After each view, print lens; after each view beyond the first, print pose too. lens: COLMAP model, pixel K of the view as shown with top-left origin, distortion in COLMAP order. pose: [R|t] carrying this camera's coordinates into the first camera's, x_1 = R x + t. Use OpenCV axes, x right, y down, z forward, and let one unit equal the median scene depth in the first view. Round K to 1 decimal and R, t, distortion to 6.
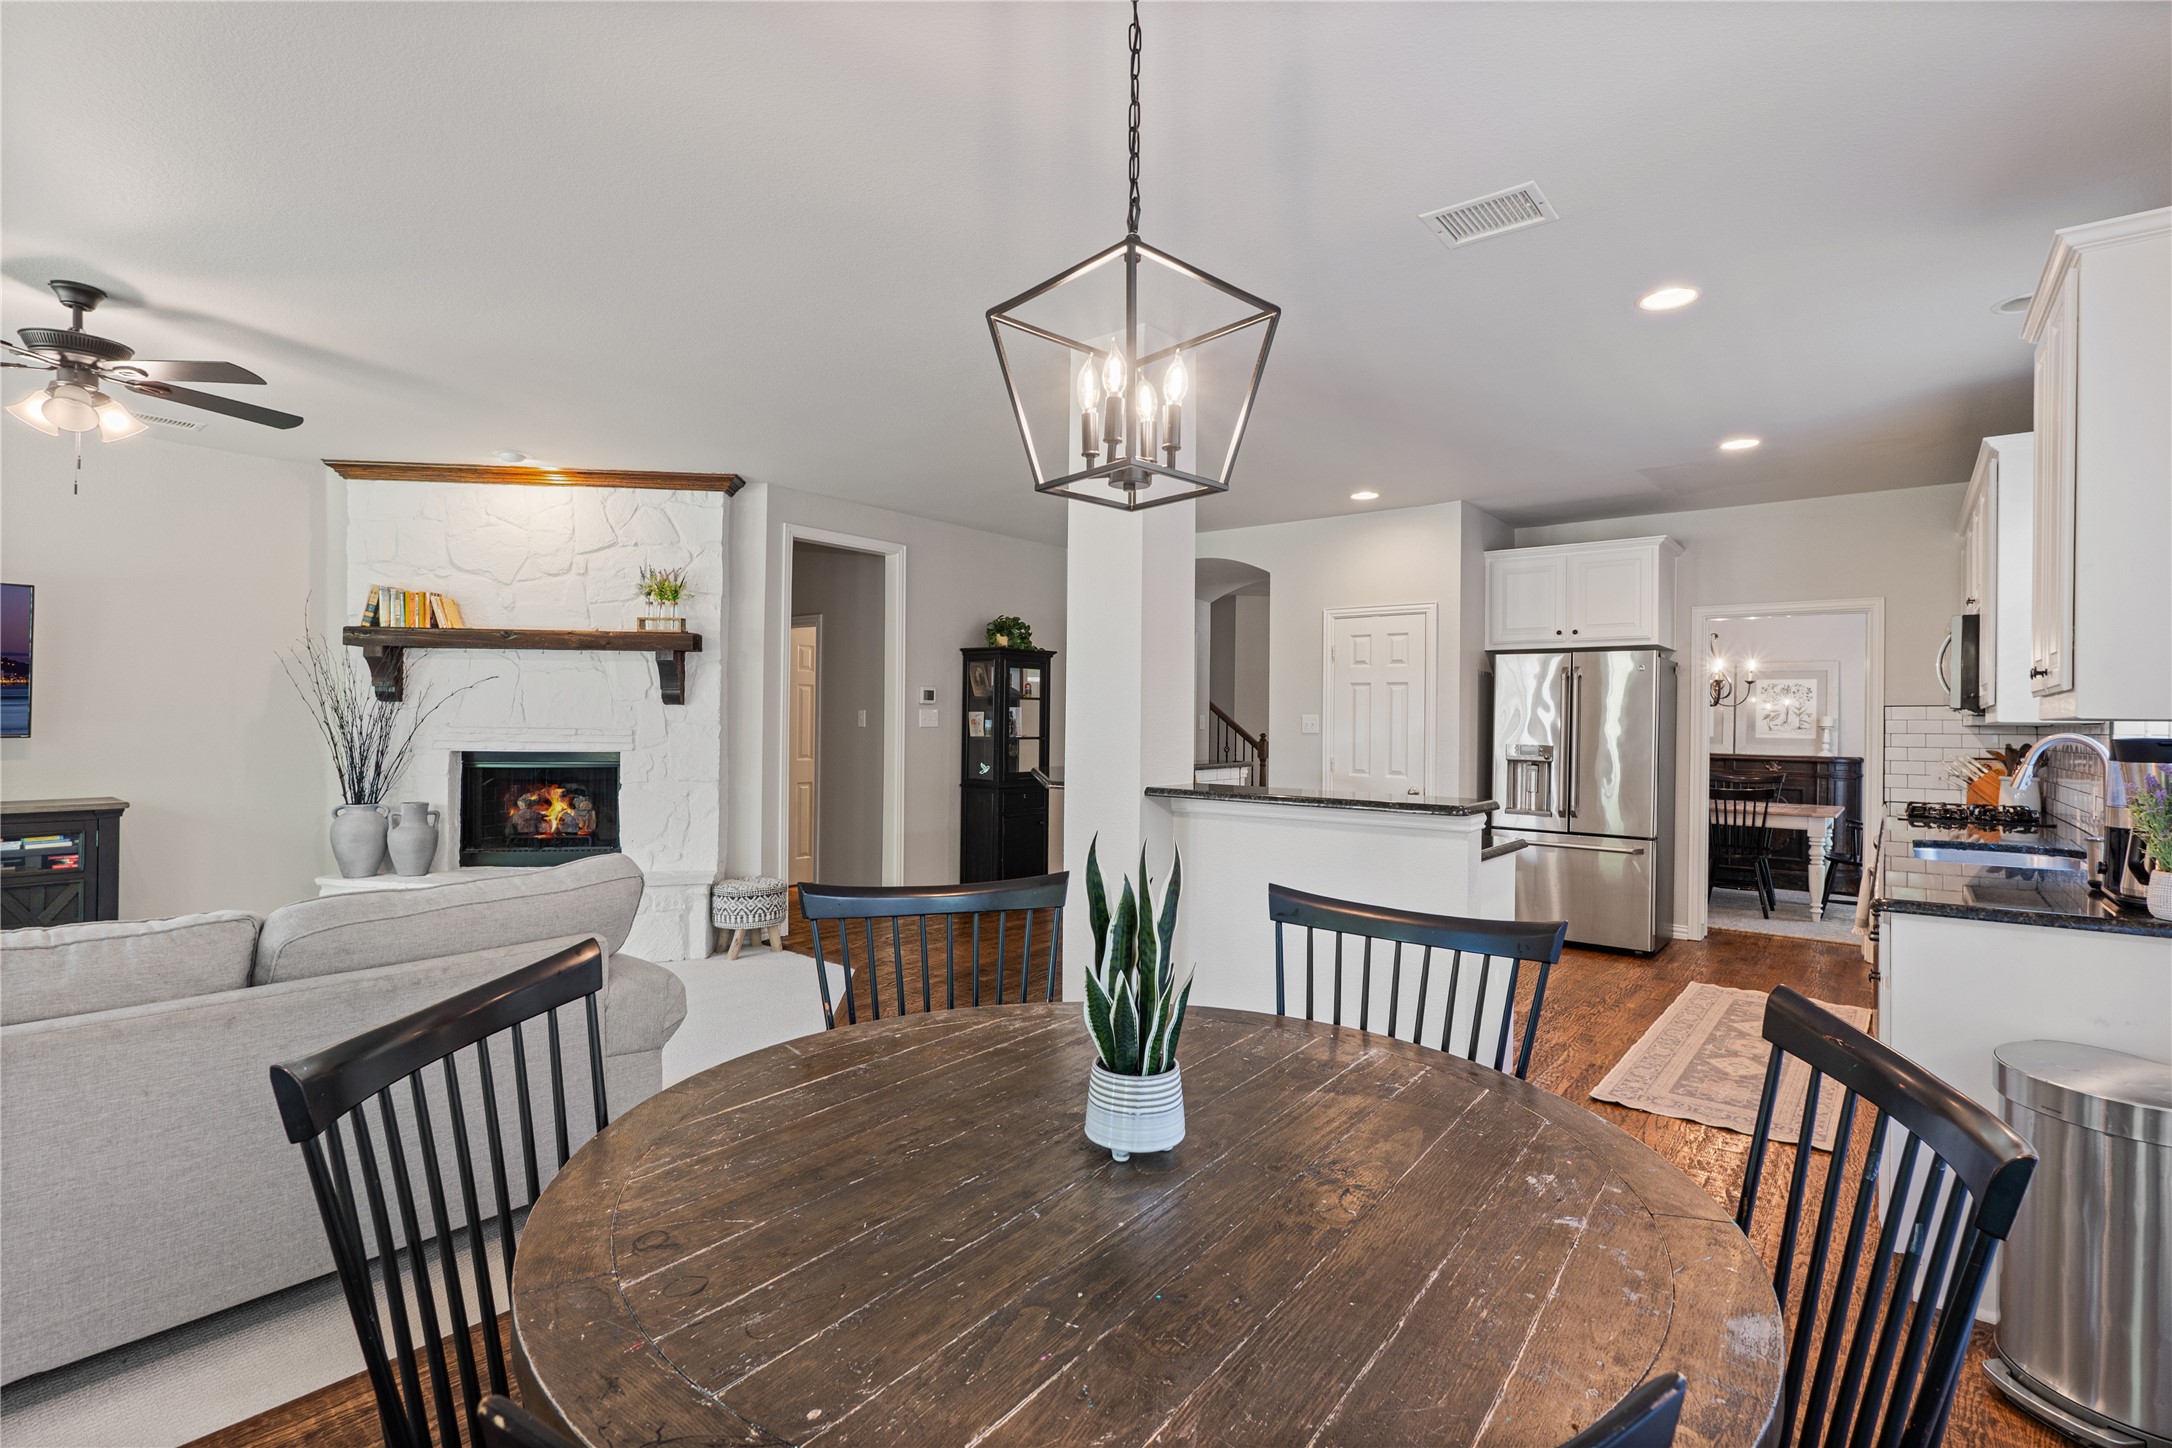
lens RADIAL K [[1020.6, 0, 1094.1], [0, 1020.6, 721.0], [0, 0, 1]] dist [-0.006850, 0.001272]
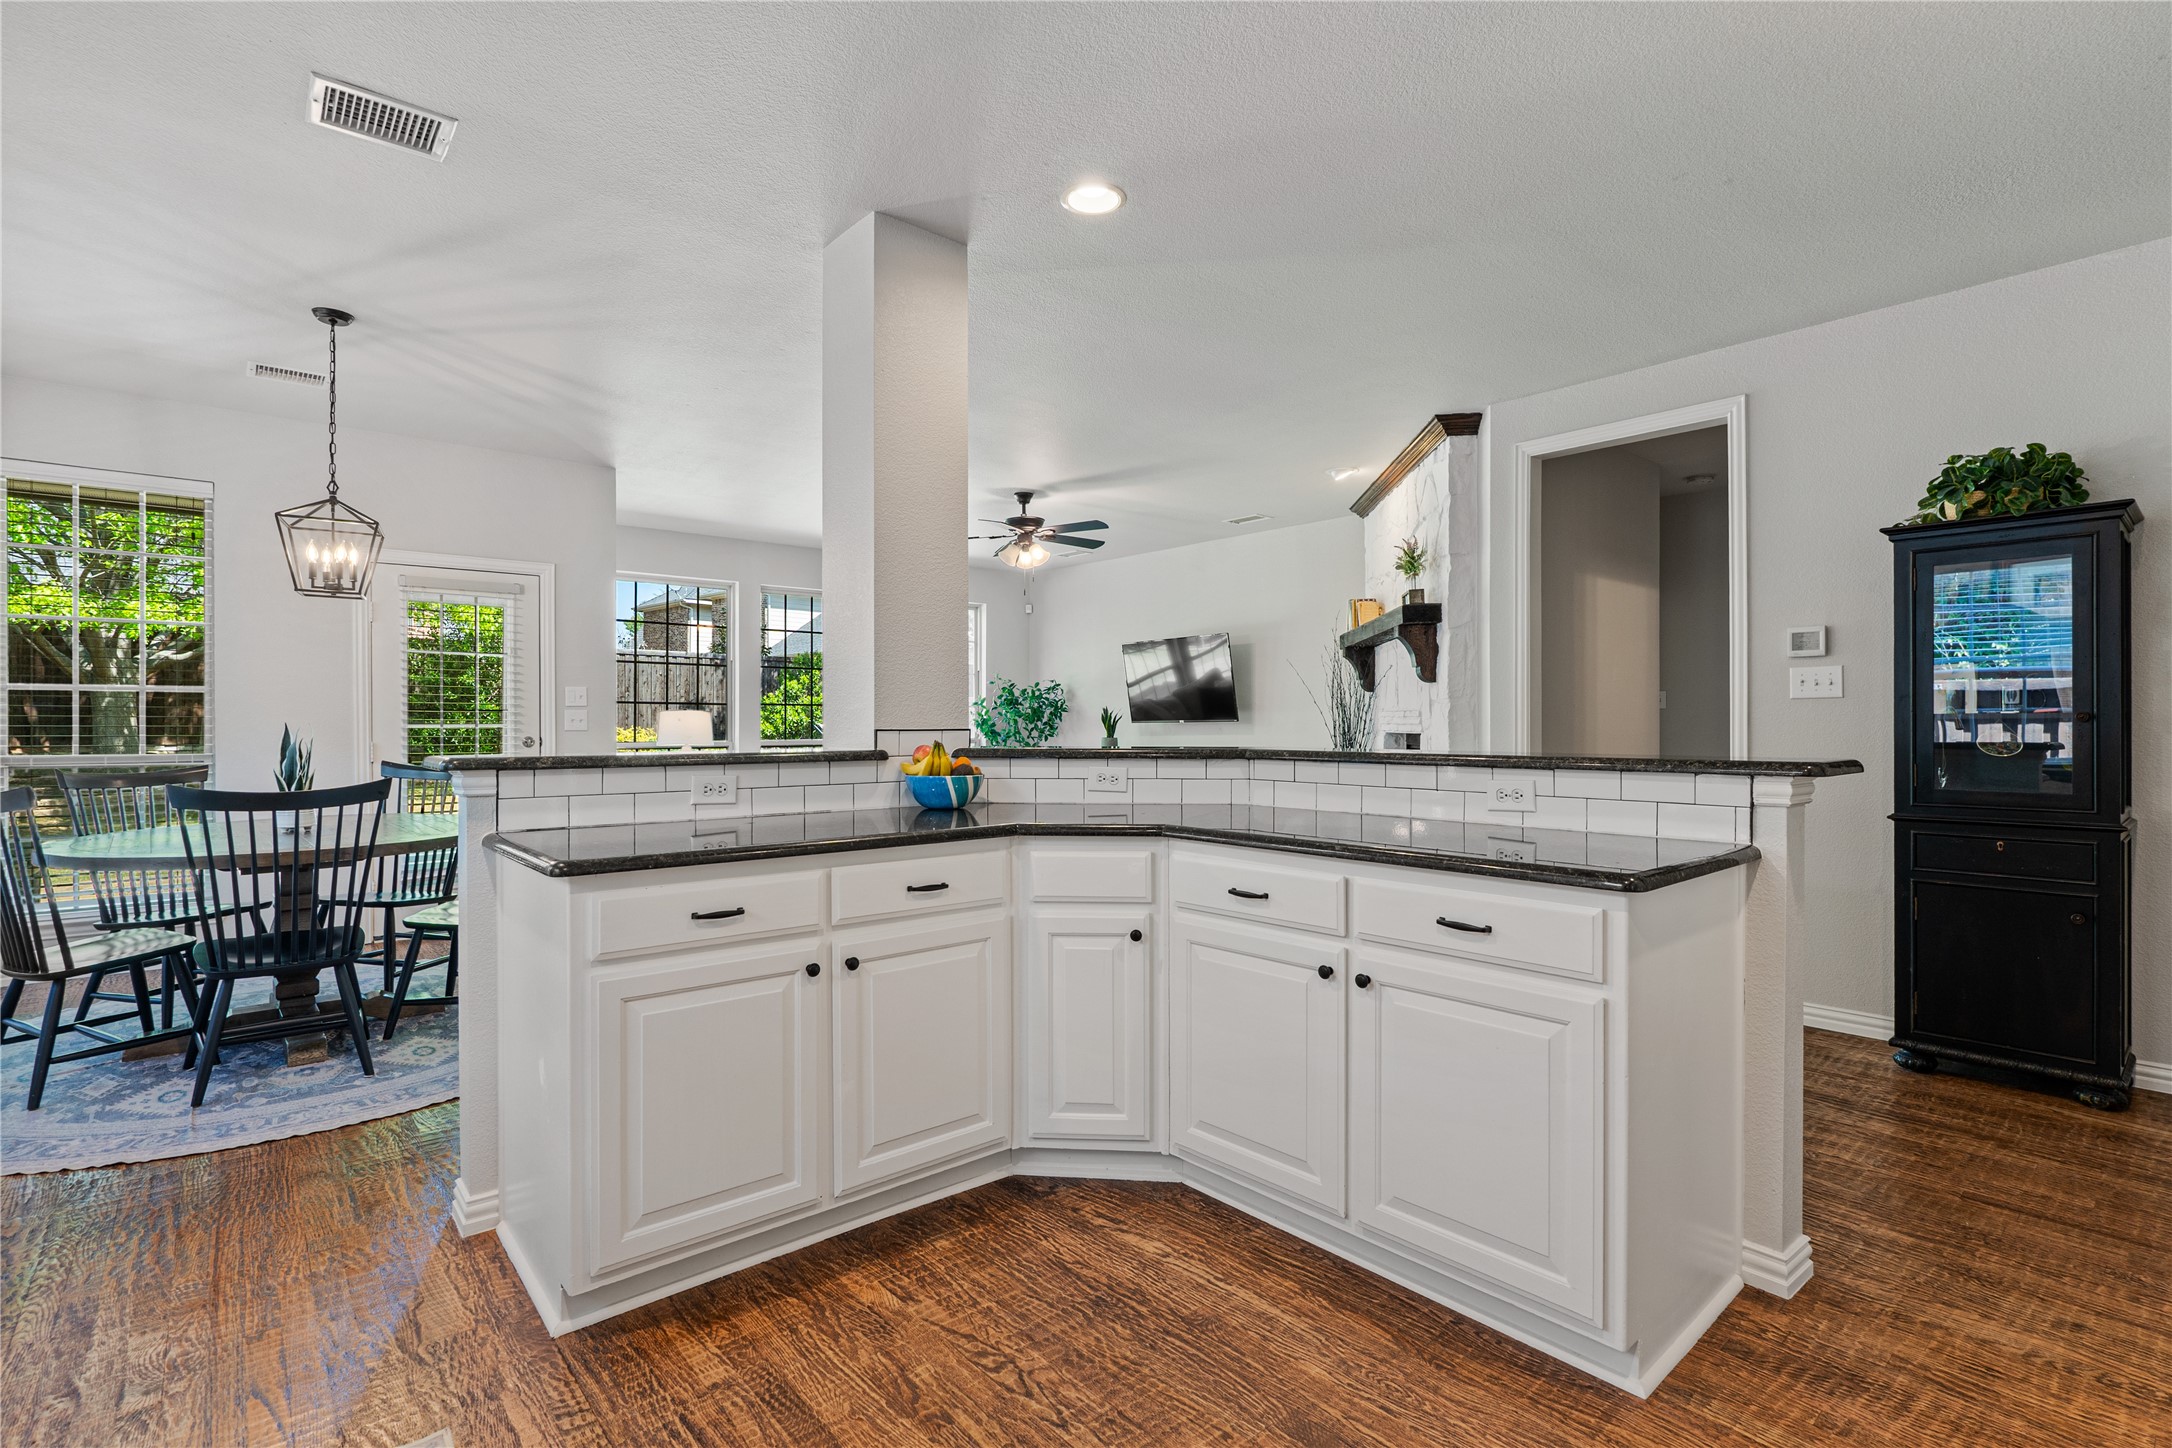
lens RADIAL K [[1020.6, 0, 1091.1], [0, 1020.6, 723.9], [0, 0, 1]] dist [-0.006850, 0.001272]
pose [[-0.195988, -0.010631, -0.980549, 0.580654], [-0.000724, 0.999943, -0.010697, 0.032878], [0.980606, -0.001386, -0.195985, 0.903658]]
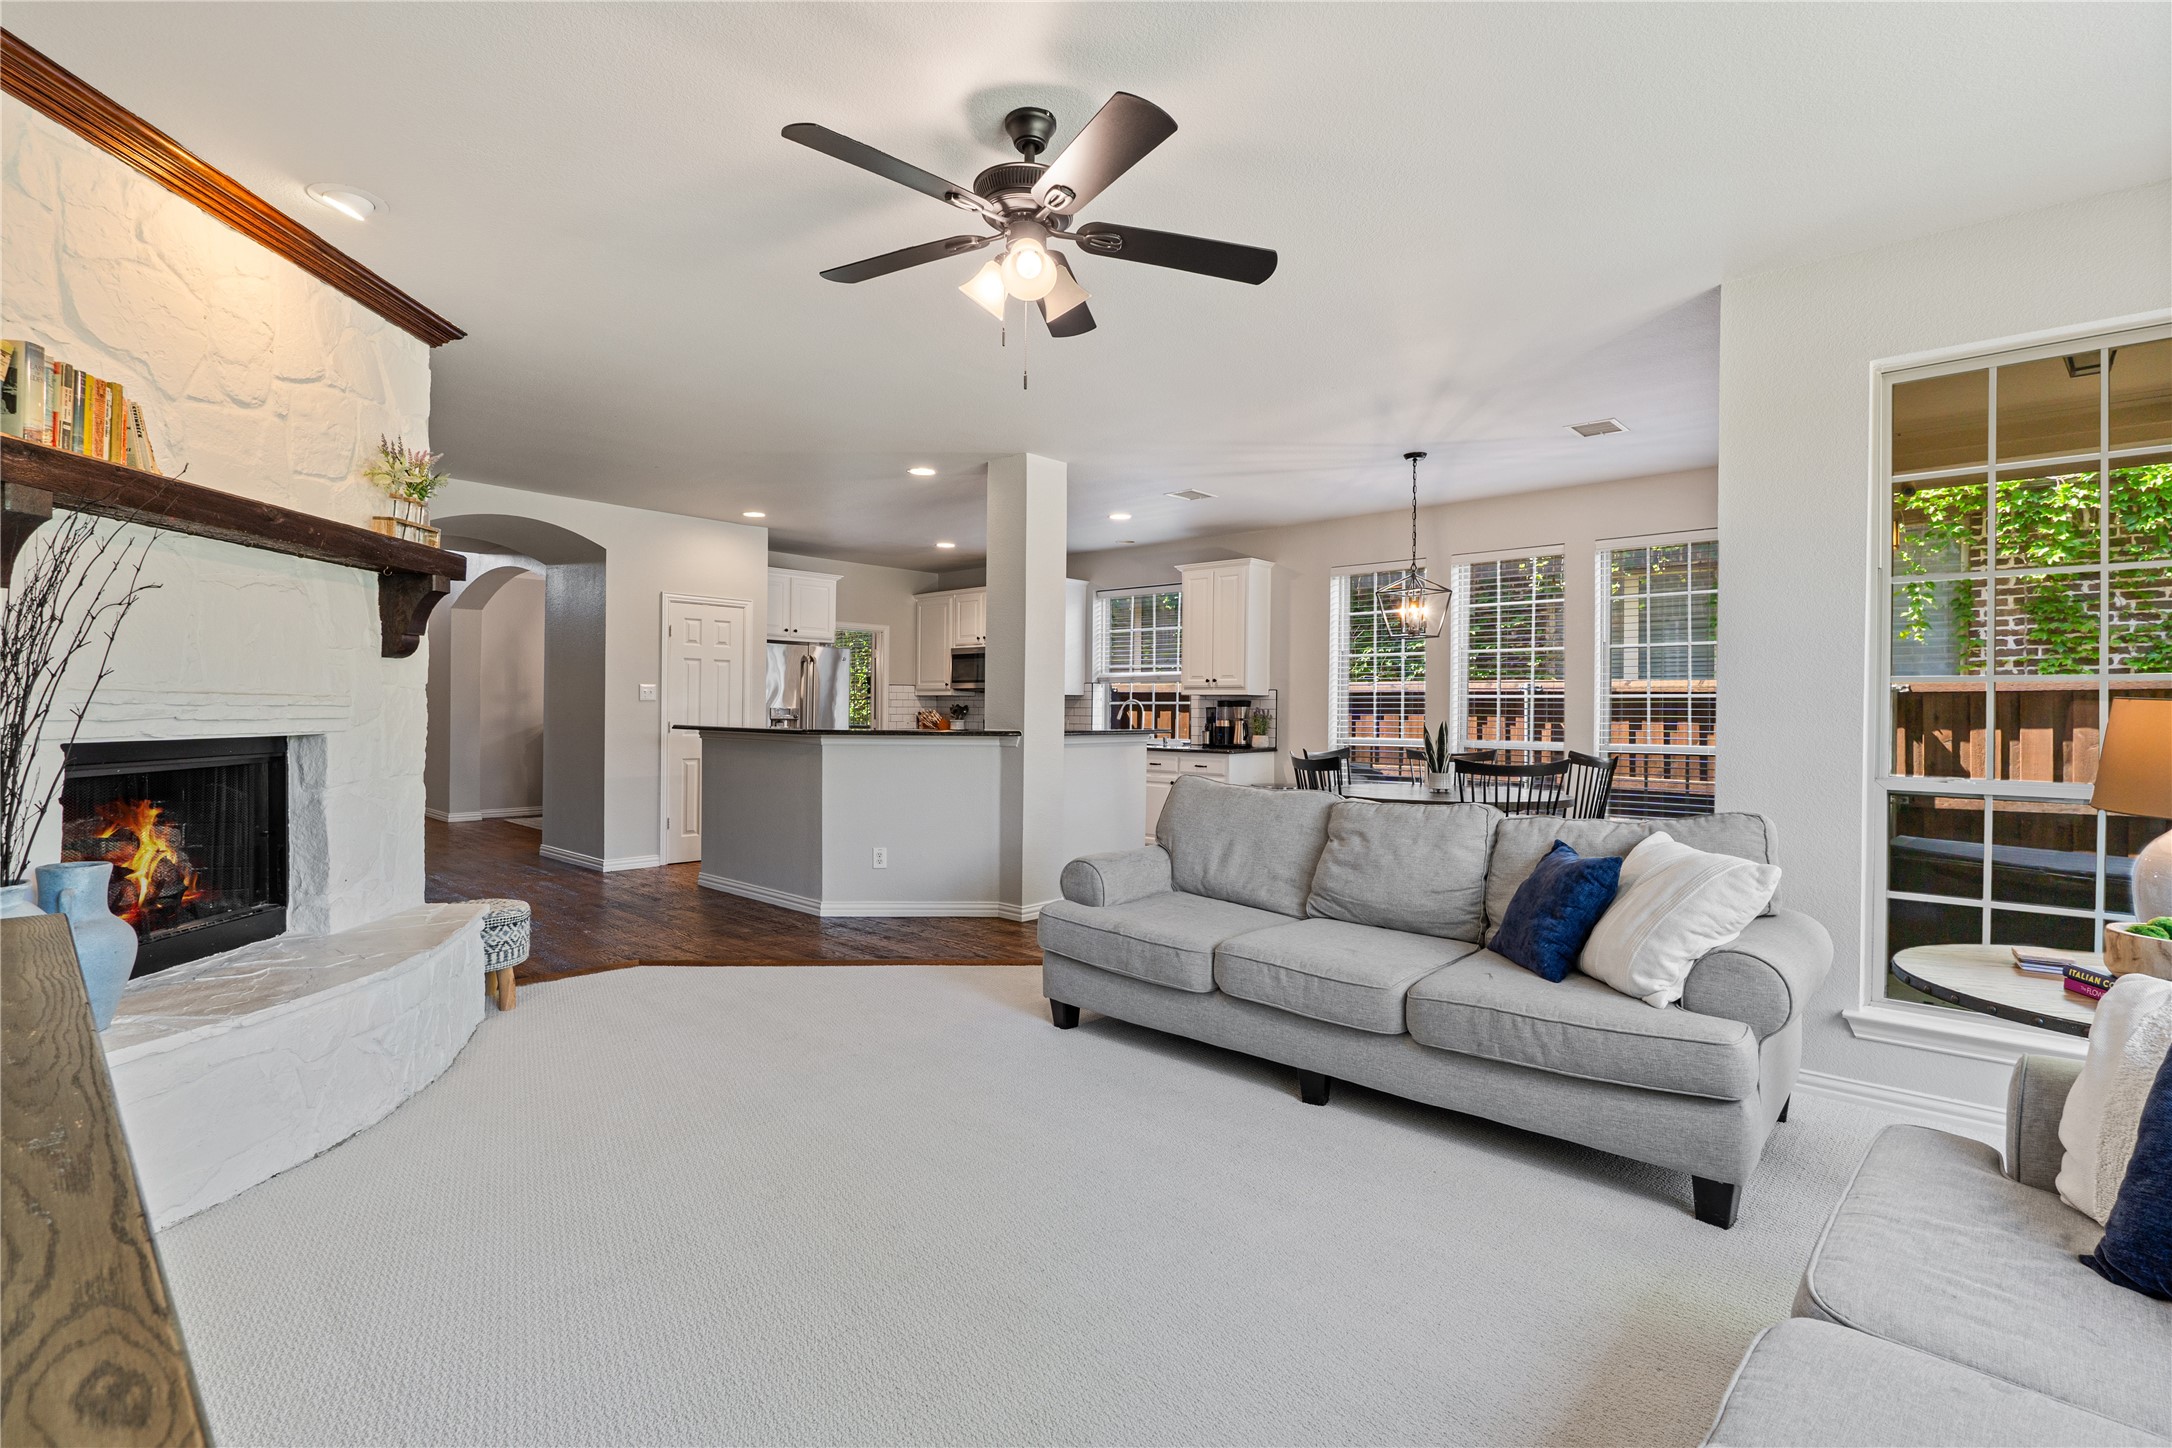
lens RADIAL K [[1020.6, 0, 1080.6], [0, 1020.6, 717.8], [0, 0, 1]] dist [-0.006850, 0.001272]
pose [[0.099518, -0.016432, 0.994900, -1.042467], [-0.009963, 0.999797, 0.017509, 0.008170], [-0.994986, -0.011655, 0.099334, 0.517152]]
